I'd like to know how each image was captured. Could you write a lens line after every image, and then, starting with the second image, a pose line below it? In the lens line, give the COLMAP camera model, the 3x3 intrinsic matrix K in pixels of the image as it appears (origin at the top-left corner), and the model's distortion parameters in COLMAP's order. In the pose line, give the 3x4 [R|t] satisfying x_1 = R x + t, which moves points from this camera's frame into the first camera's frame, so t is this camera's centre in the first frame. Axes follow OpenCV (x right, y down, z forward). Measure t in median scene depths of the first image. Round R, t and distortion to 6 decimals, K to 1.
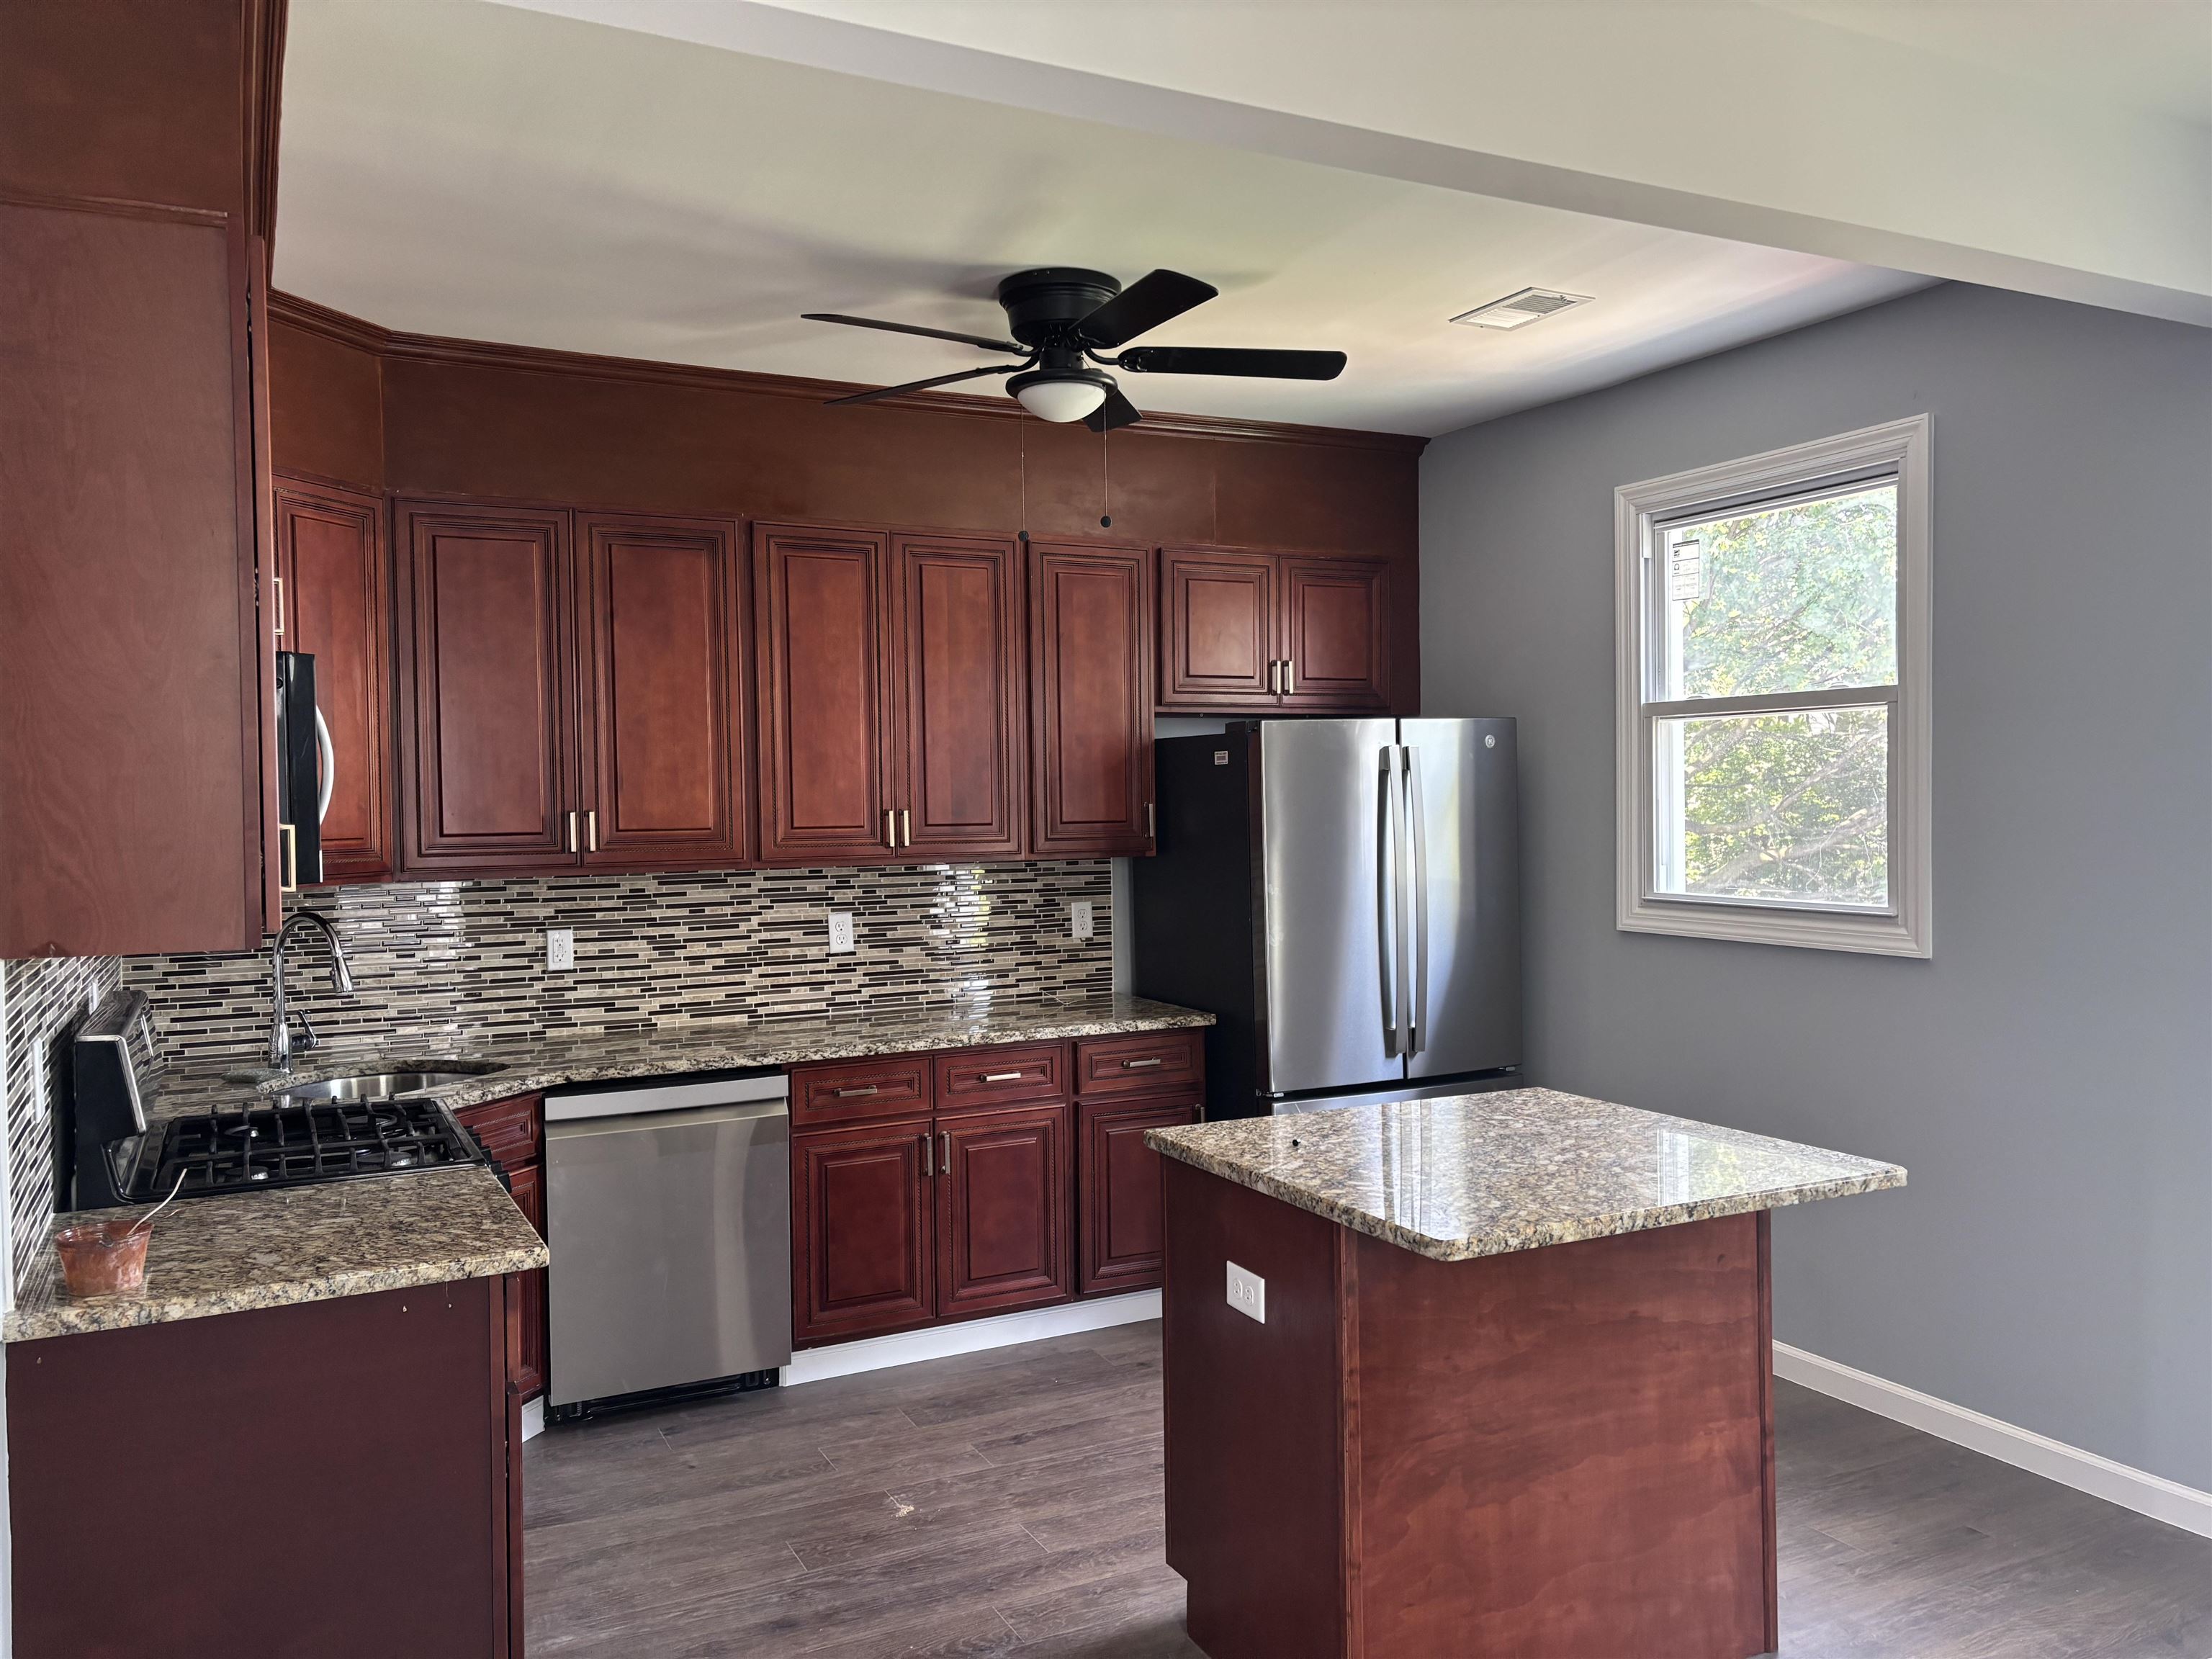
lens RADIAL K [[1659.7, 0, 1106.1], [0, 1659.7, 829.4], [0, 0, 1]] dist [0.064893, -0.015261]
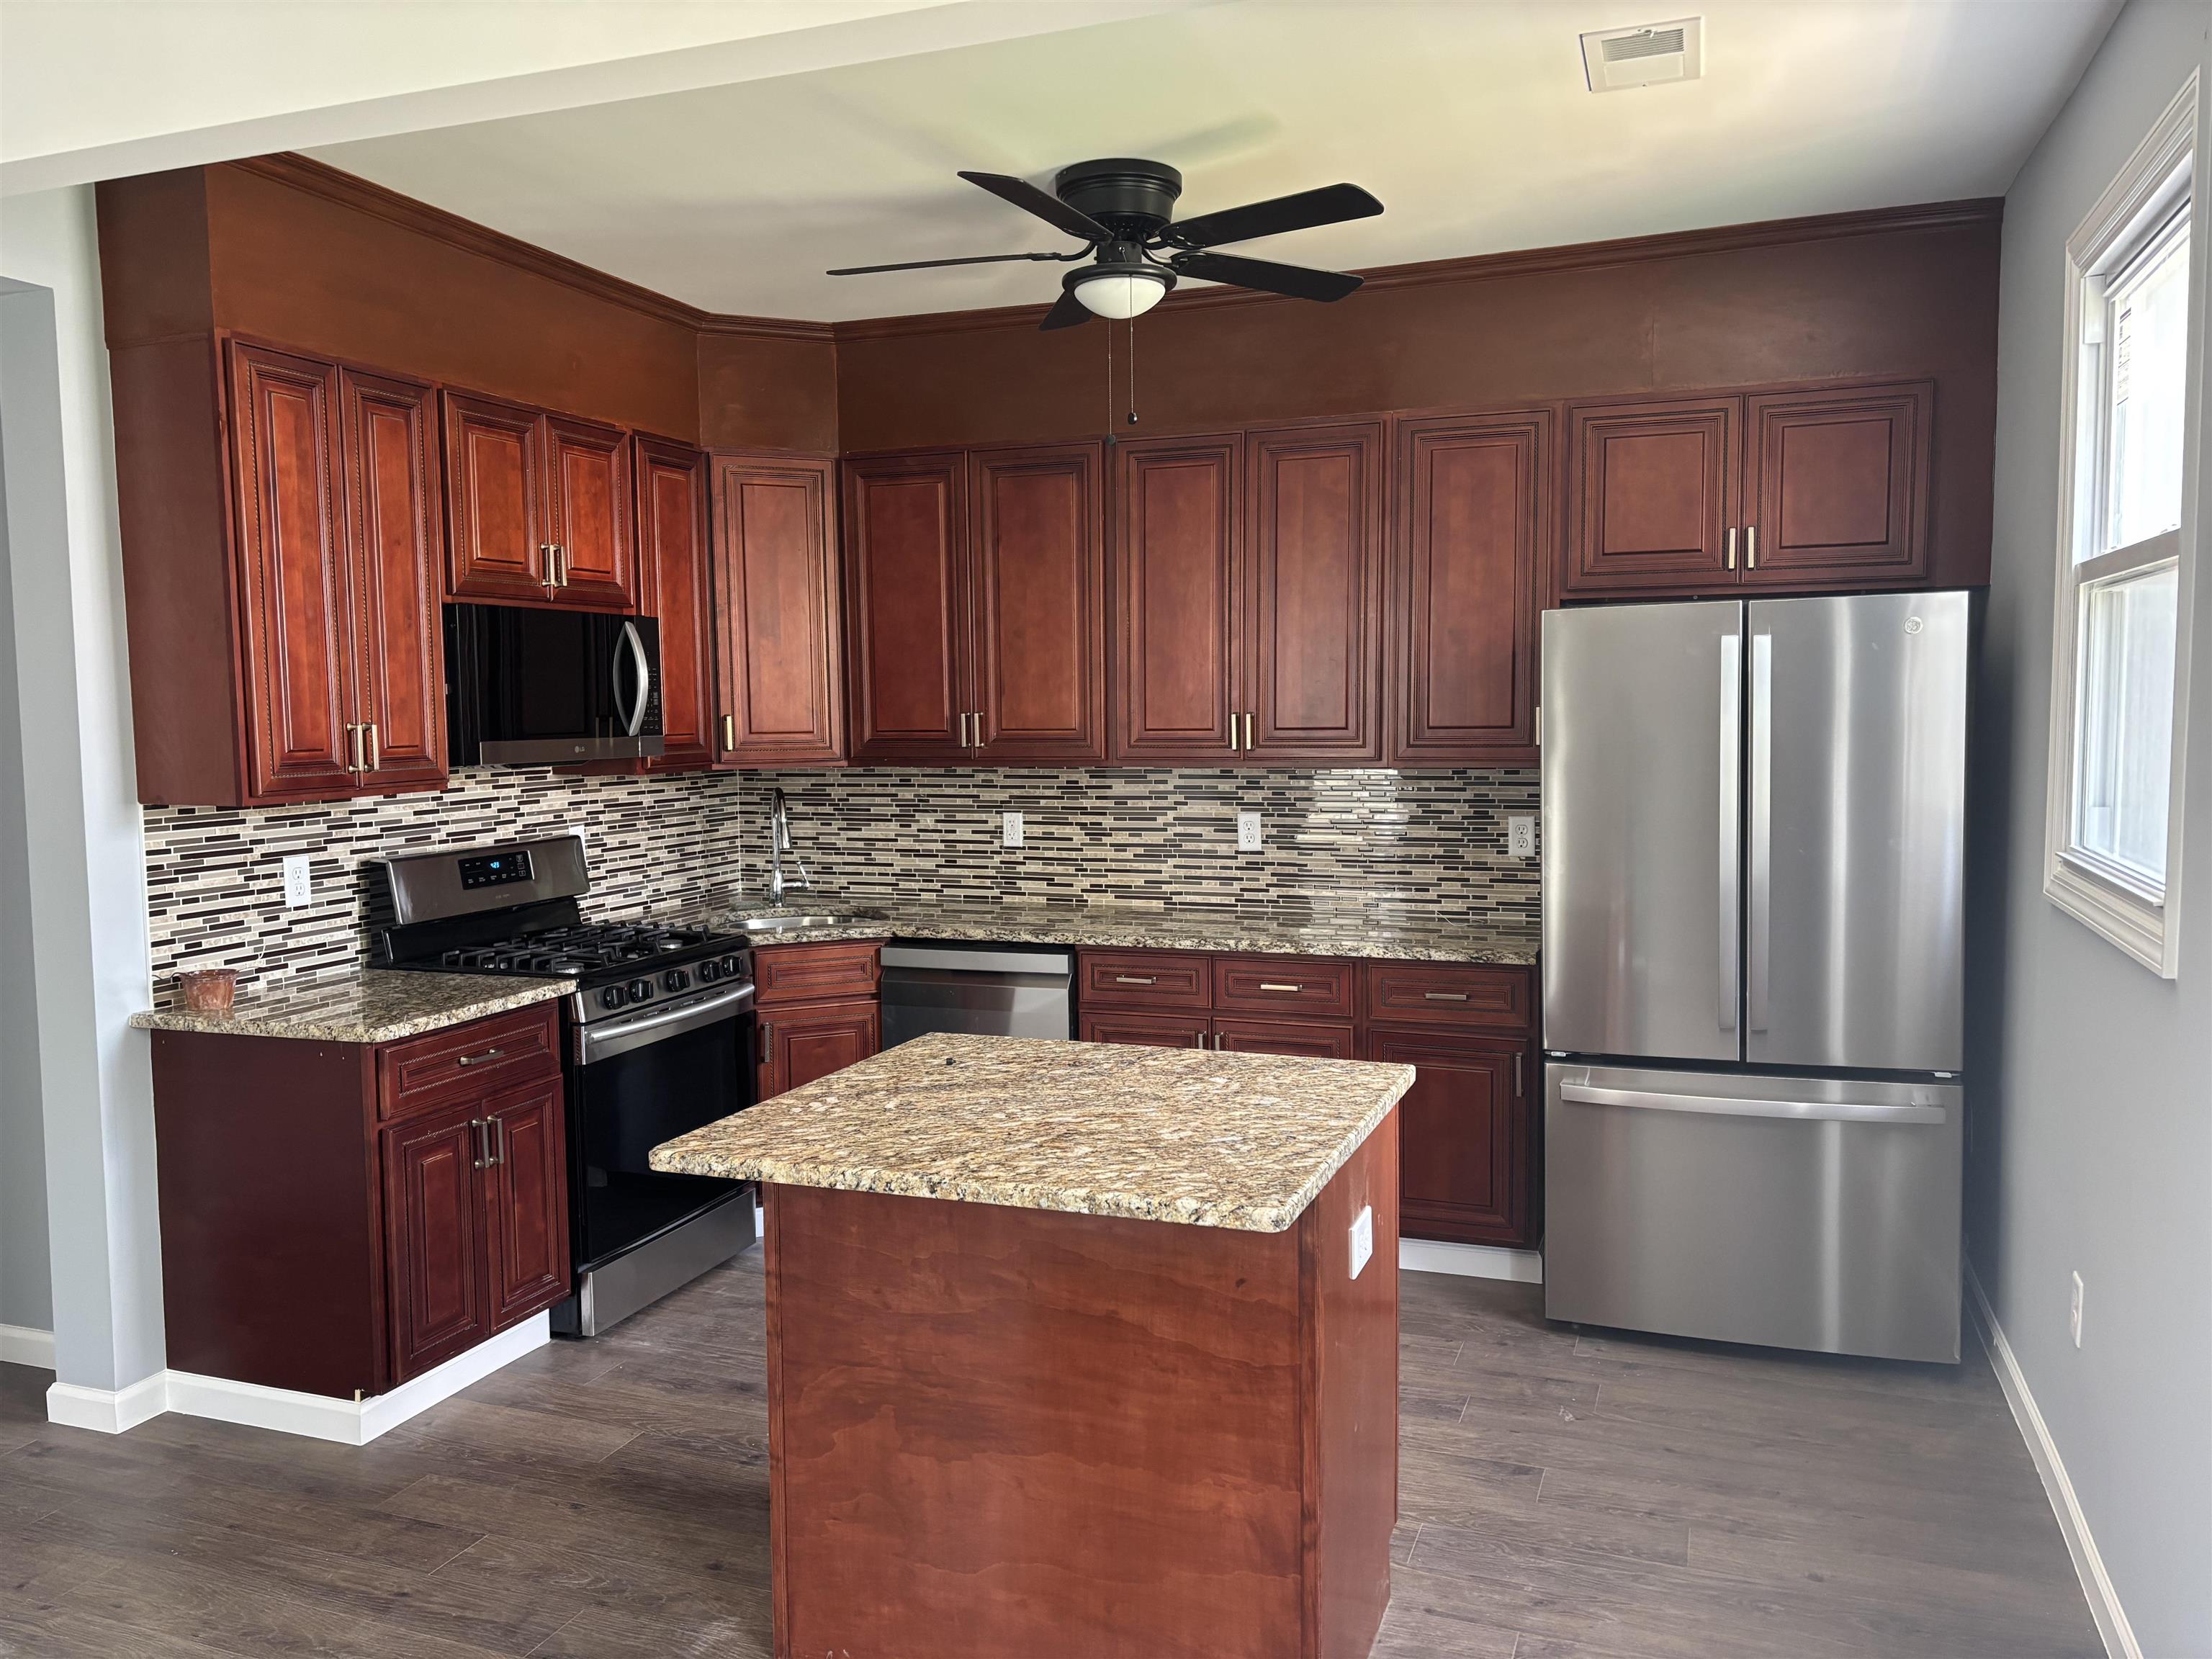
lens RADIAL K [[1659.7, 0, 1108.4], [0, 1659.7, 829.1], [0, 0, 1]] dist [0.064893, -0.015261]
pose [[0.676385, 0.062986, -0.733850, 0.573147], [-0.012406, 0.997170, 0.074153, -0.015463], [0.736444, -0.041052, 0.675252, 0.262697]]
